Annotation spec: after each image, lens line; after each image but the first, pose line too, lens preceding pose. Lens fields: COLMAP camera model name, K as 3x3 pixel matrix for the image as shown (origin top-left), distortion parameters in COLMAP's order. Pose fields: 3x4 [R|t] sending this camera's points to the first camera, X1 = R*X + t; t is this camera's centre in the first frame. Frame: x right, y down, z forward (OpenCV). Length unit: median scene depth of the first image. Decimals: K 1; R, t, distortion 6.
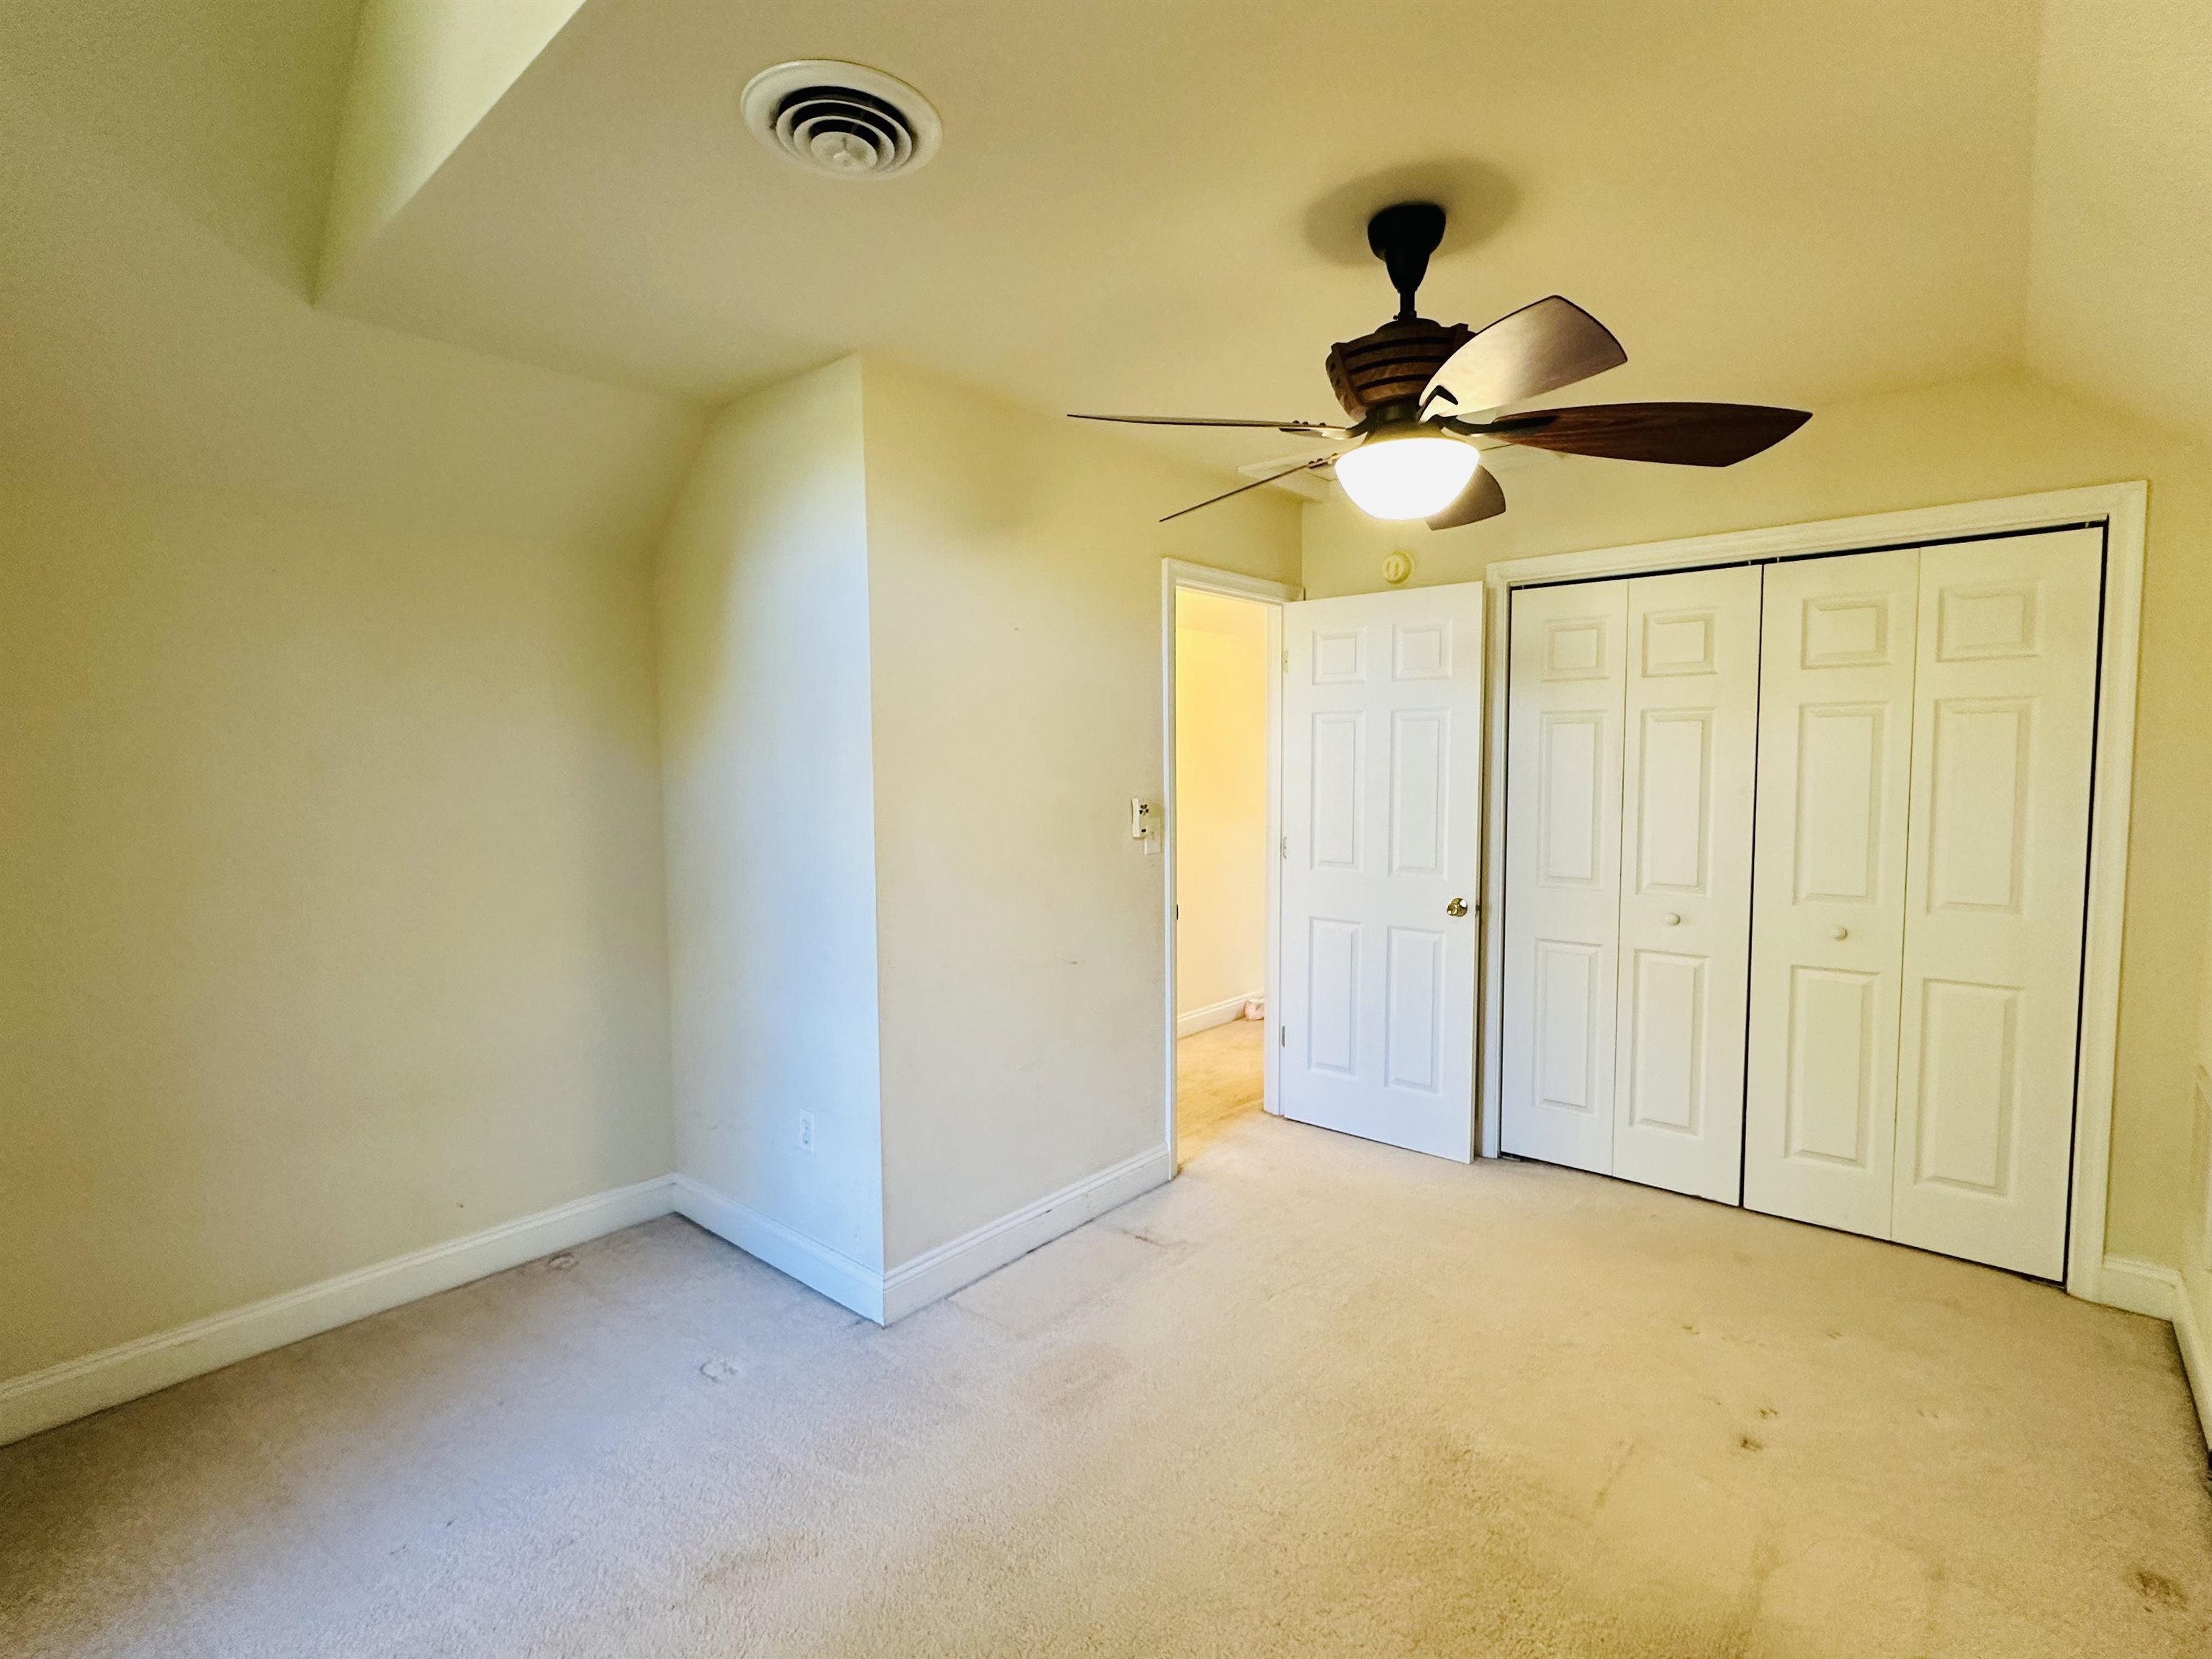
lens RADIAL K [[1042.7, 0, 1106.0], [0, 1042.7, 829.5], [0, 0, 1]] dist [-0.001829, -0.000288]
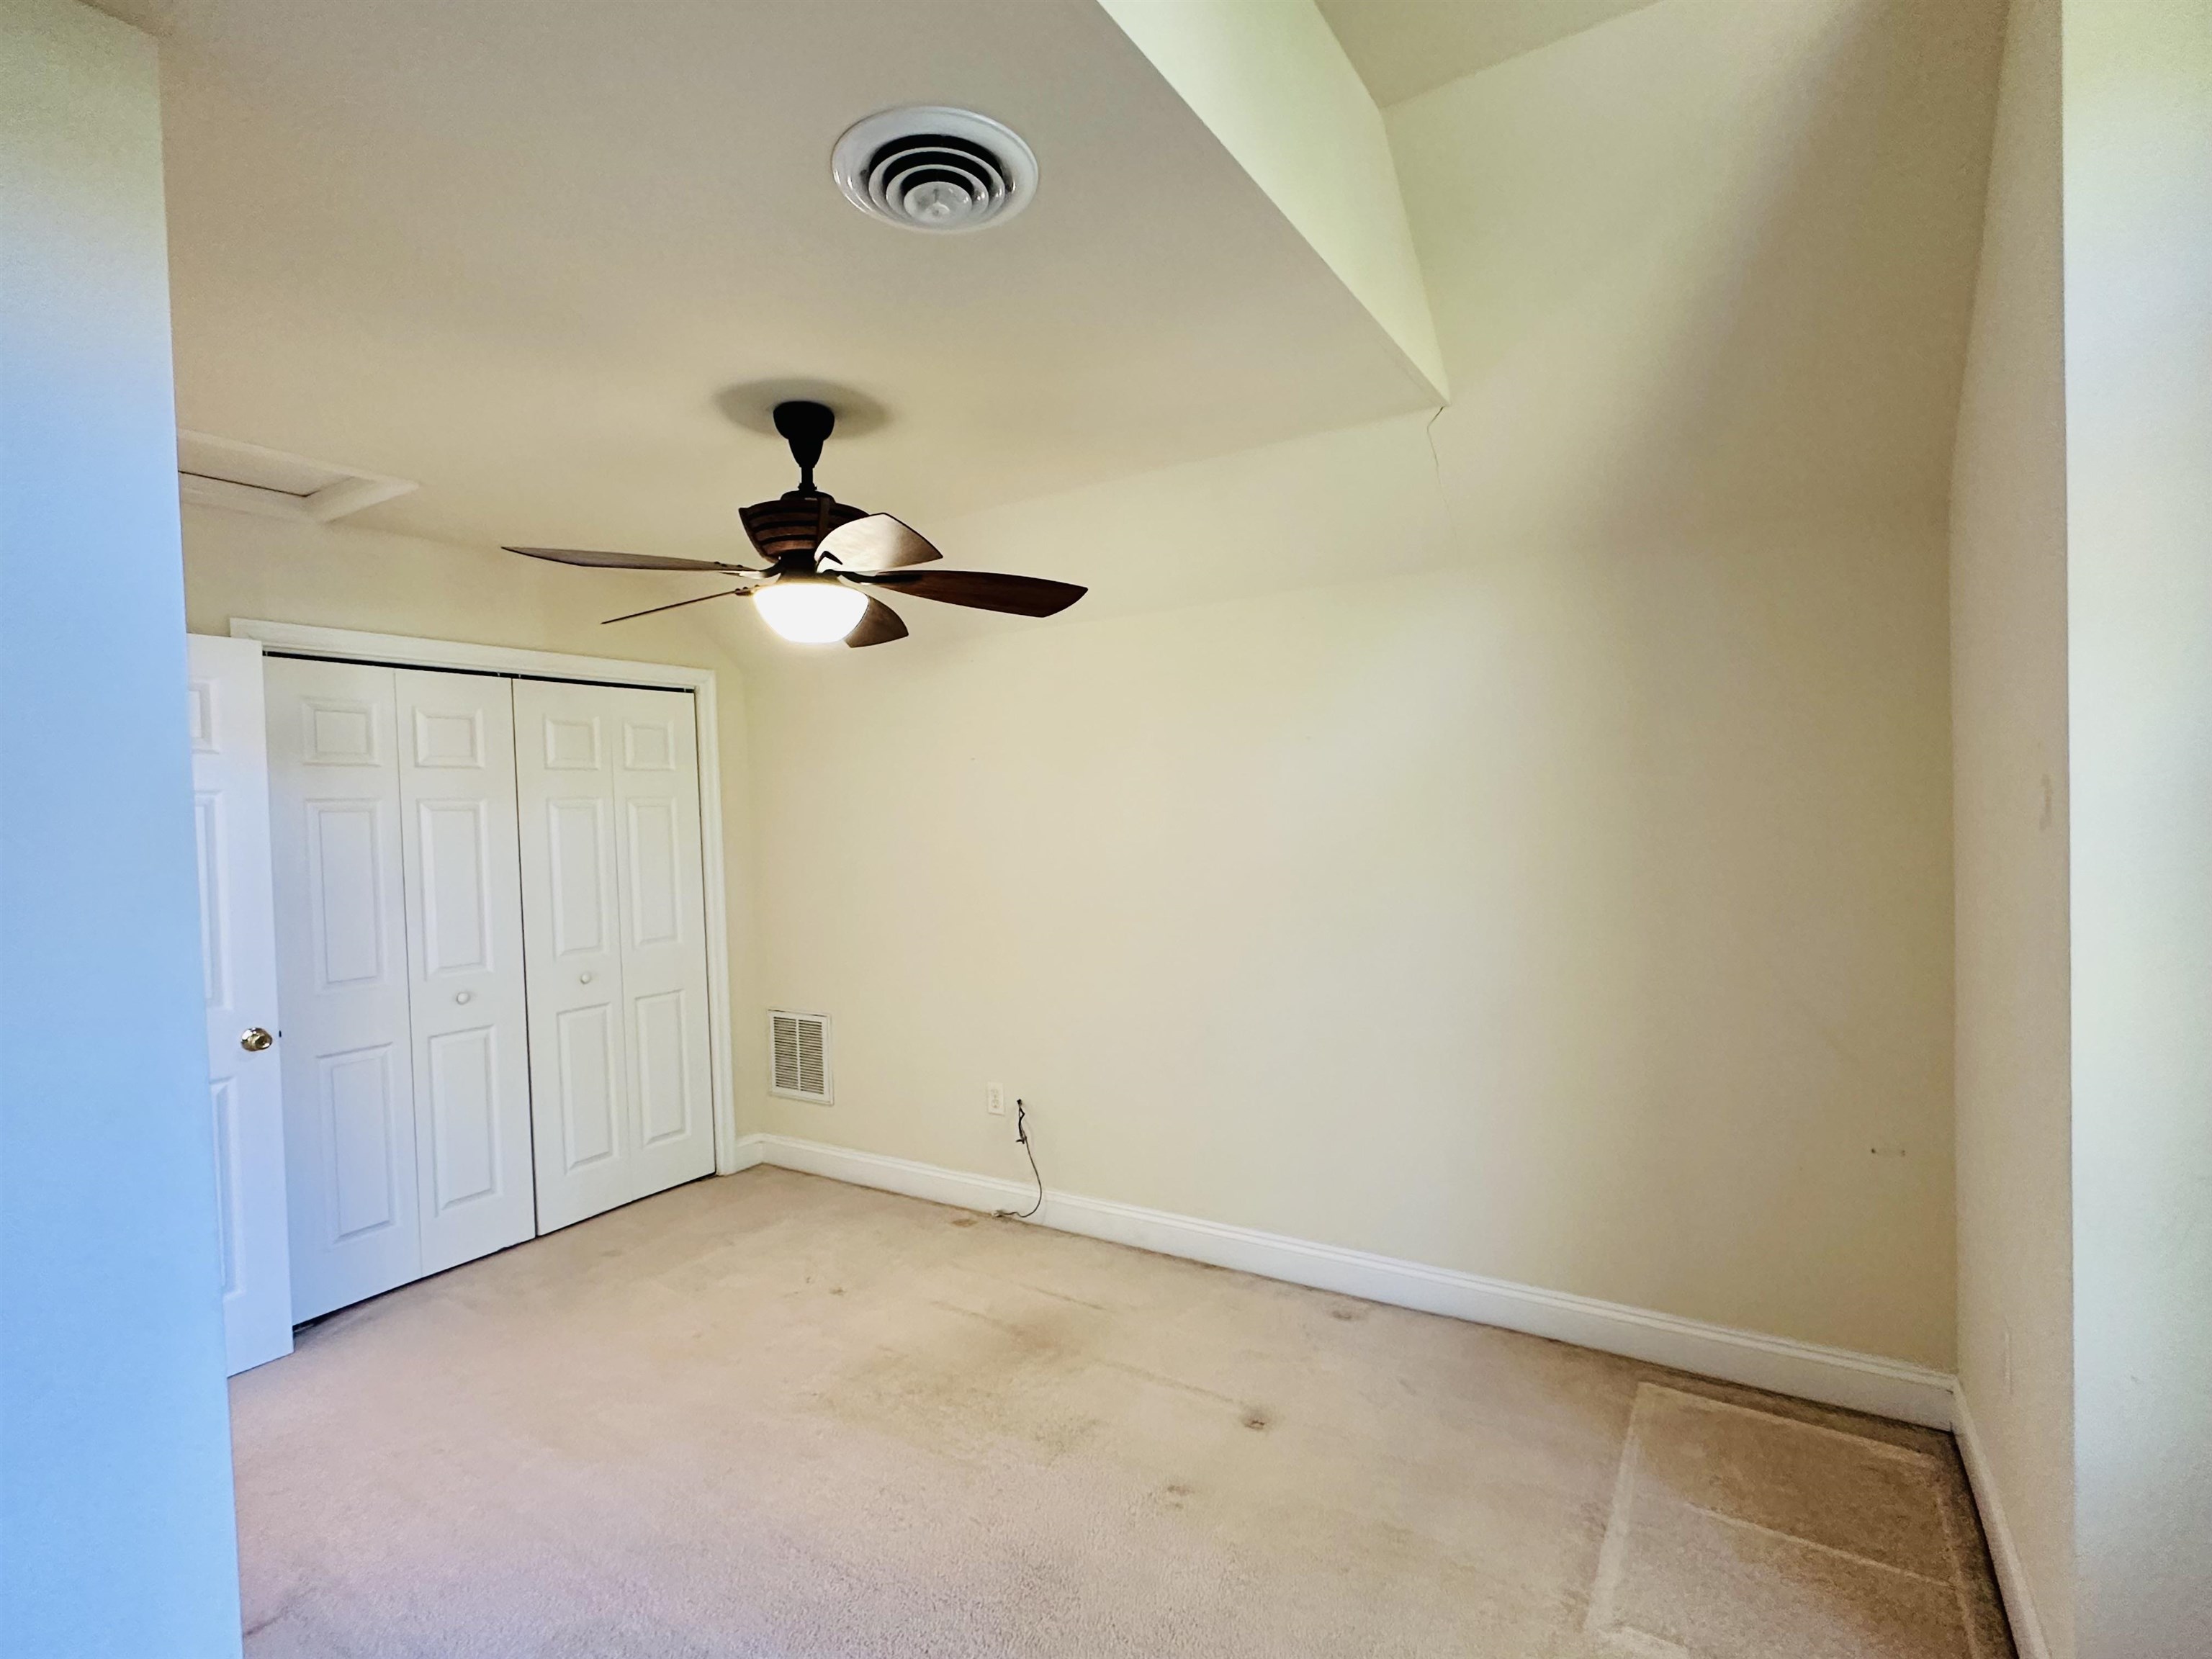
lens RADIAL K [[1042.7, 0, 1106.0], [0, 1042.7, 829.5], [0, 0, 1]] dist [-0.001829, -0.000288]
pose [[-0.135199, -0.003017, 0.990814, -0.664228], [0.108296, 0.993959, 0.017804, -0.035654], [-0.984882, 0.109709, -0.134056, 0.548227]]
